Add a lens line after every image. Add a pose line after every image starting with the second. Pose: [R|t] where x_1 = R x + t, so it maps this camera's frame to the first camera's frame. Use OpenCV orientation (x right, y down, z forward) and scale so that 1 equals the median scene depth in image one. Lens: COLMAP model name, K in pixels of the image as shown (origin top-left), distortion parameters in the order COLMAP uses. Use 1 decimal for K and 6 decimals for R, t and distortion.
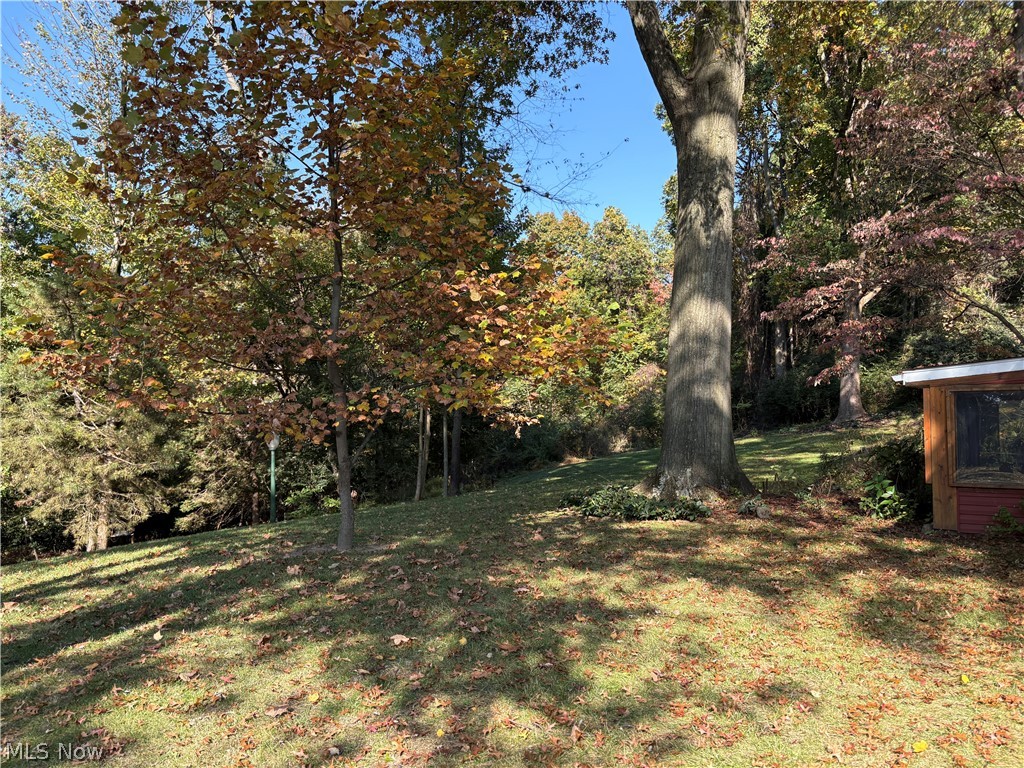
lens RADIAL K [[772.9, 0, 510.0], [0, 772.9, 389.4], [0, 0, 1]] dist [0.063571, -0.086362]
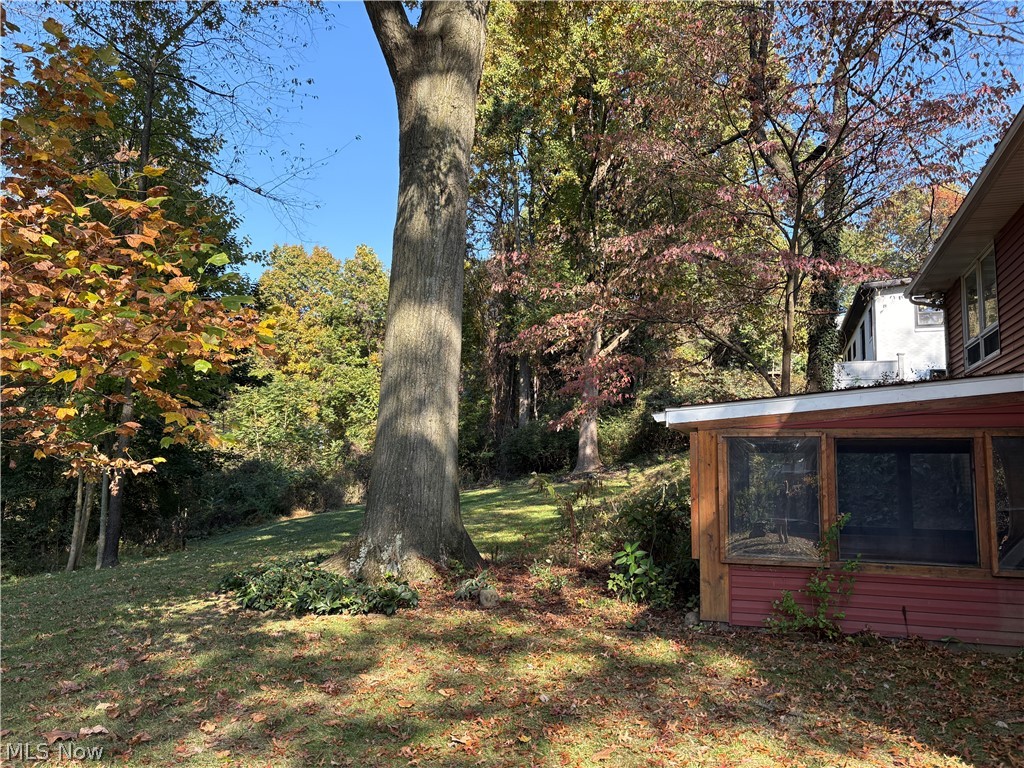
lens RADIAL K [[772.9, 0, 510.0], [0, 772.9, 389.4], [0, 0, 1]] dist [0.063571, -0.086362]
pose [[0.950724, 0.046880, 0.306474, 0.039550], [-0.027862, 0.997421, -0.066139, 0.003760], [-0.308785, 0.054341, 0.949578, 0.102473]]
